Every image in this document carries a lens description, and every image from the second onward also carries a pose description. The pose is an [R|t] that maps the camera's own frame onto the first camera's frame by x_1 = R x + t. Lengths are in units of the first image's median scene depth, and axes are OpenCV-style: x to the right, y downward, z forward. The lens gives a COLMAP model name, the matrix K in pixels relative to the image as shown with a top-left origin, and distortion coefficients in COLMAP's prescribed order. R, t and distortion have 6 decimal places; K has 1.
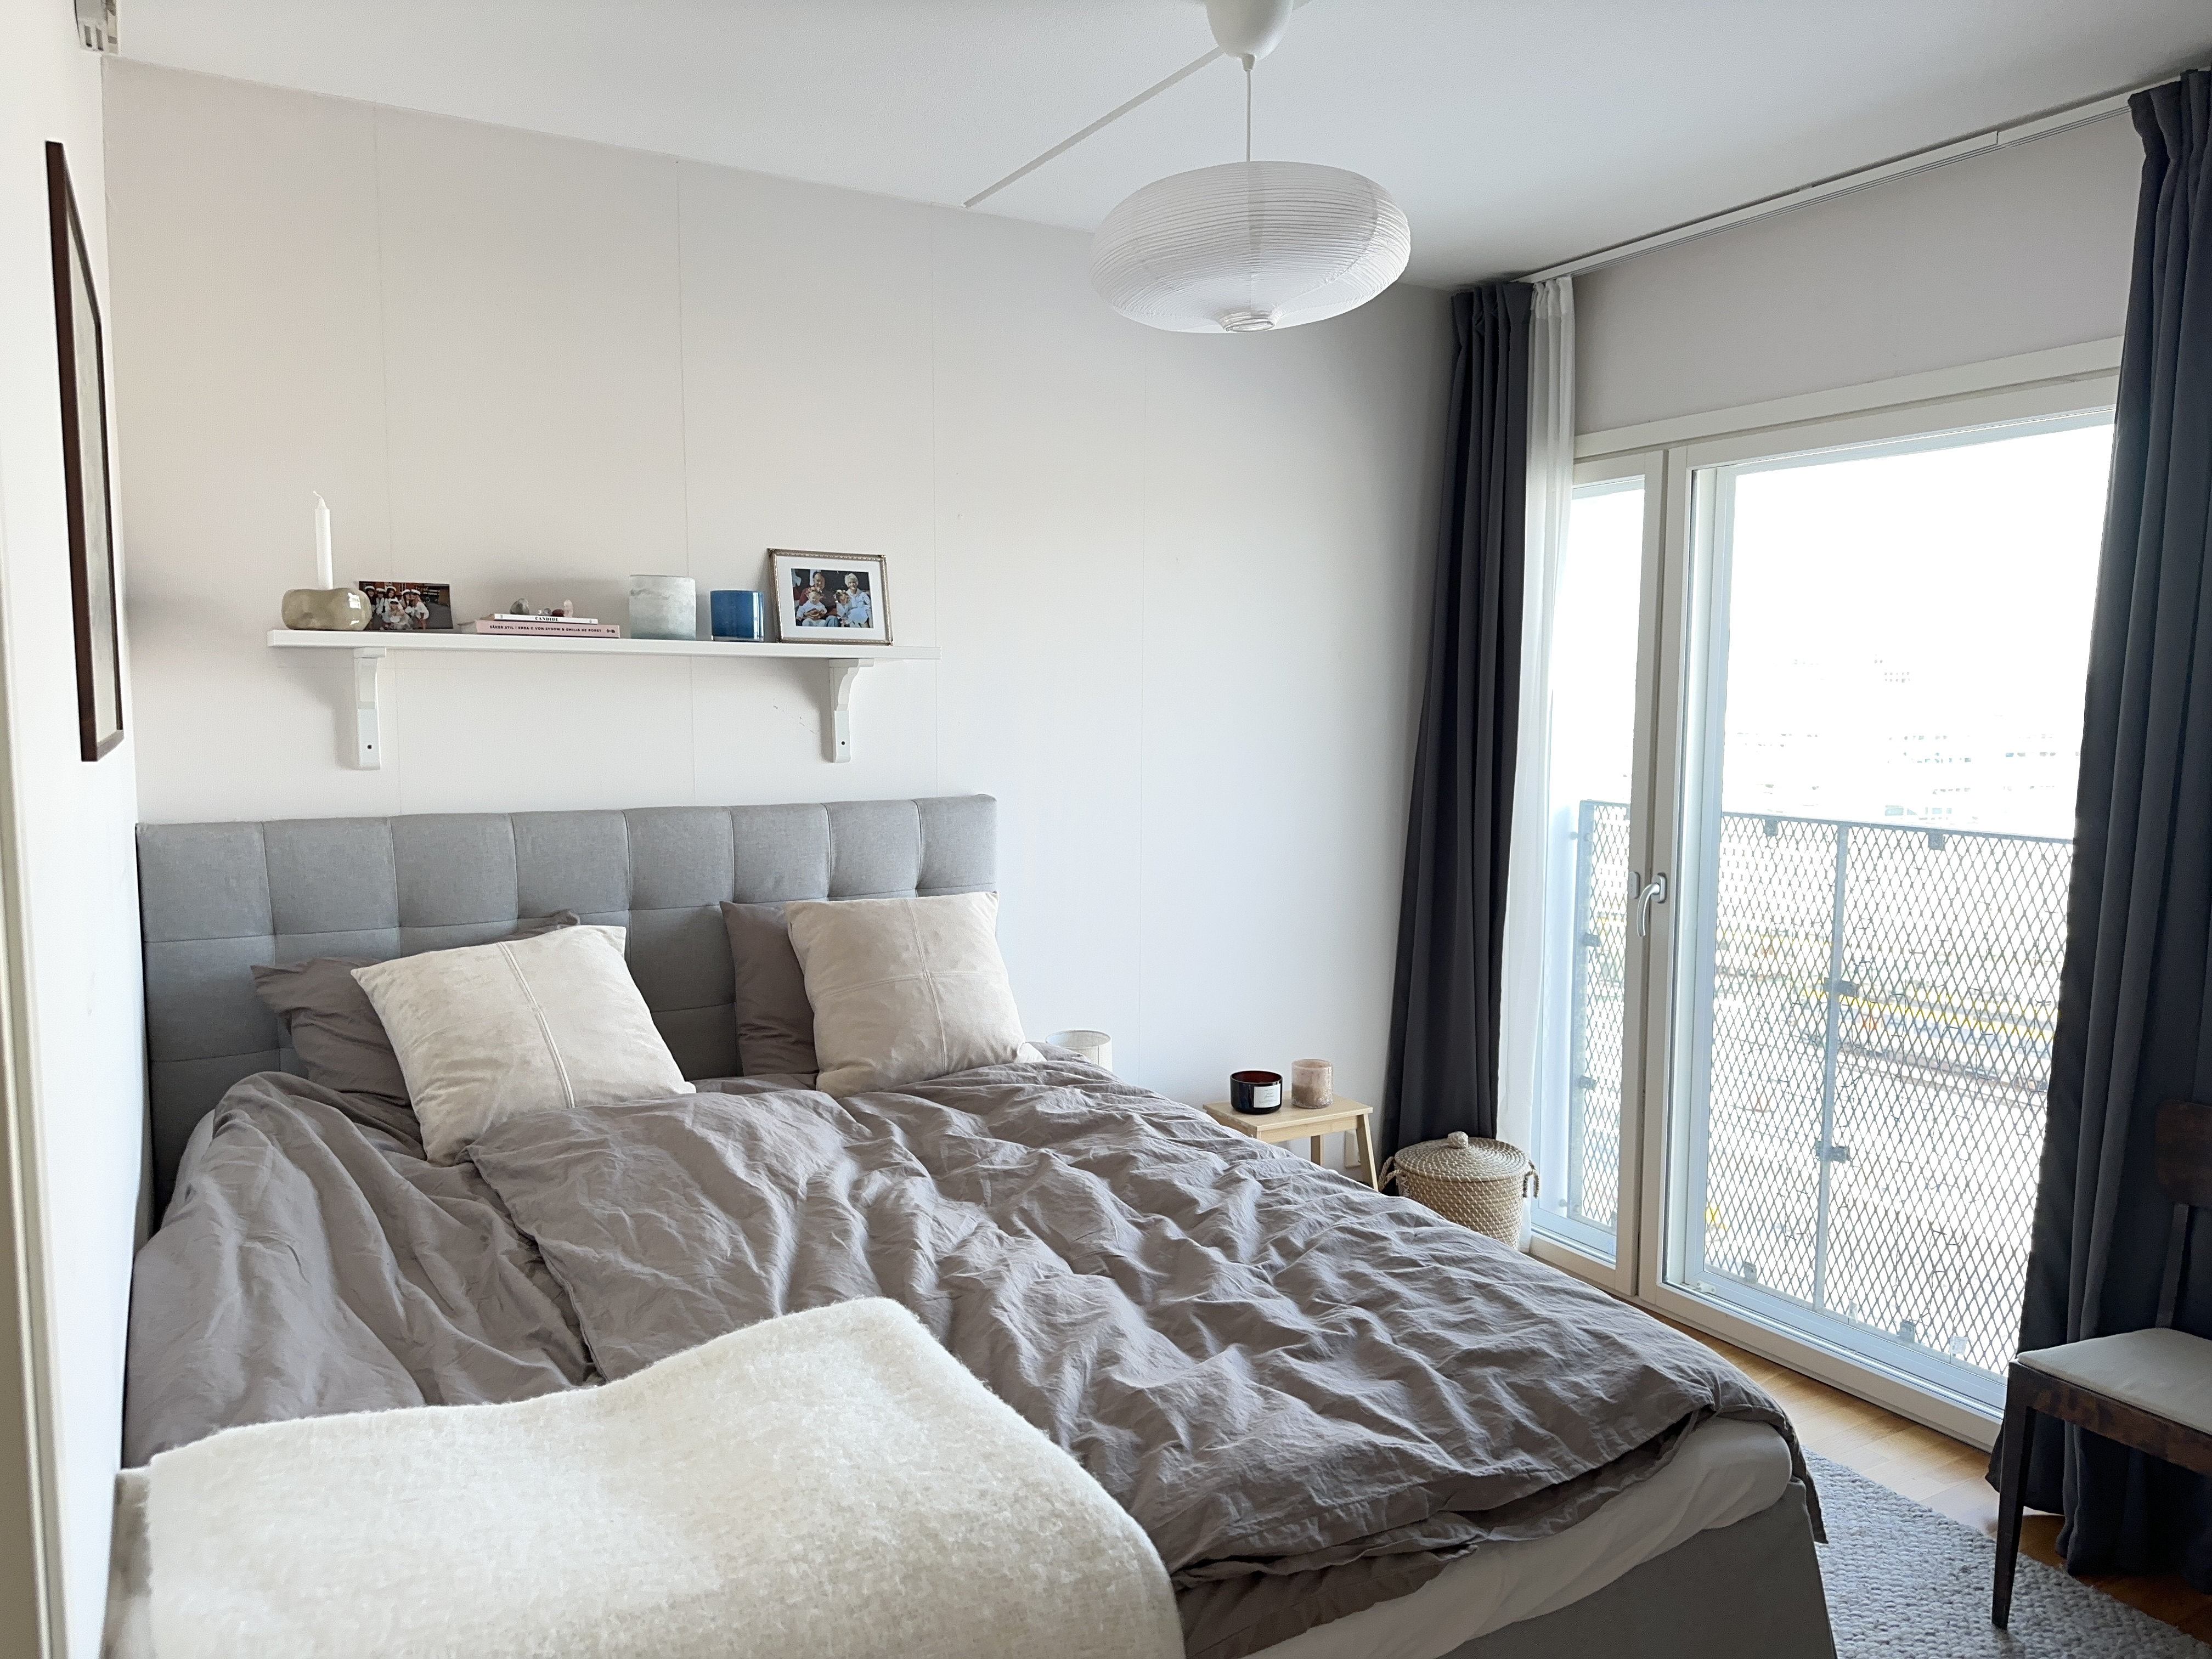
lens RADIAL K [[1561.2, 0, 1099.9], [0, 1561.2, 841.0], [0, 0, 1]] dist [0.043933, -0.003992]
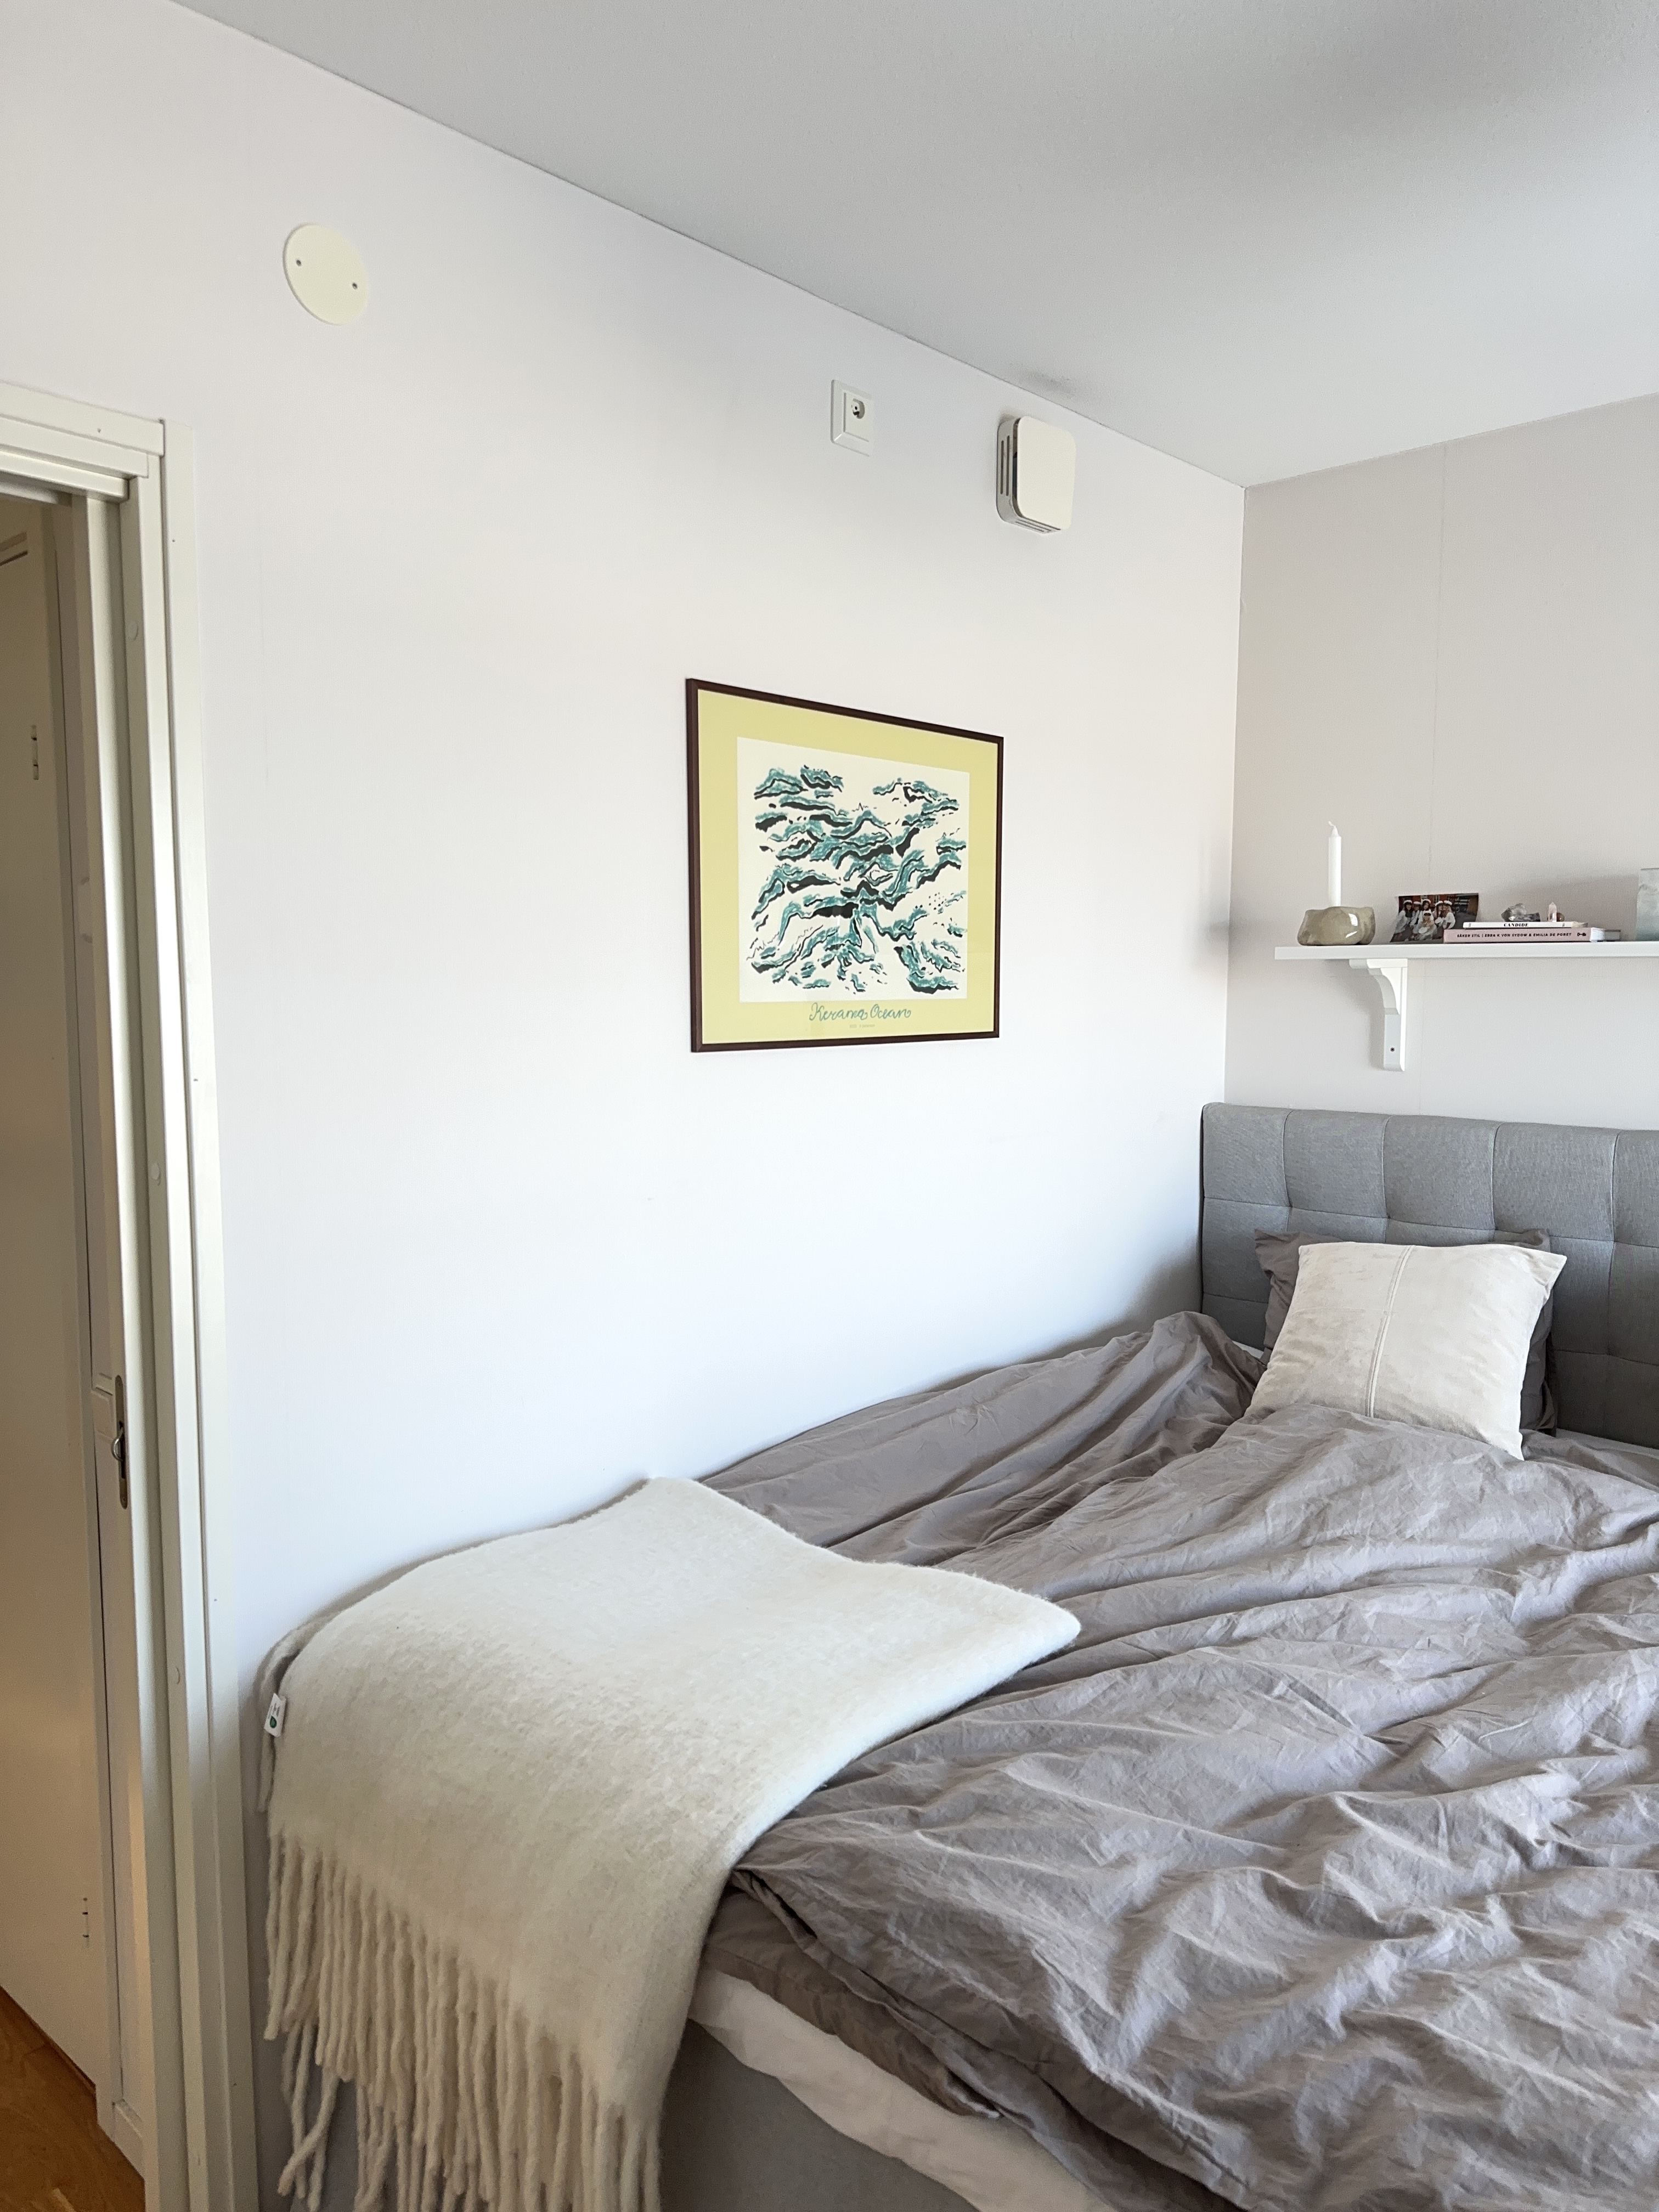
lens RADIAL K [[1561.2, 0, 823.1], [0, 1561.2, 1097.1], [0, 0, 1]] dist [0.043933, -0.003992]
pose [[0.306172, 0.073706, -0.949118, 0.442651], [-0.094034, 0.994464, 0.046893, -0.041478], [0.947320, 0.074892, 0.311408, 0.302954]]
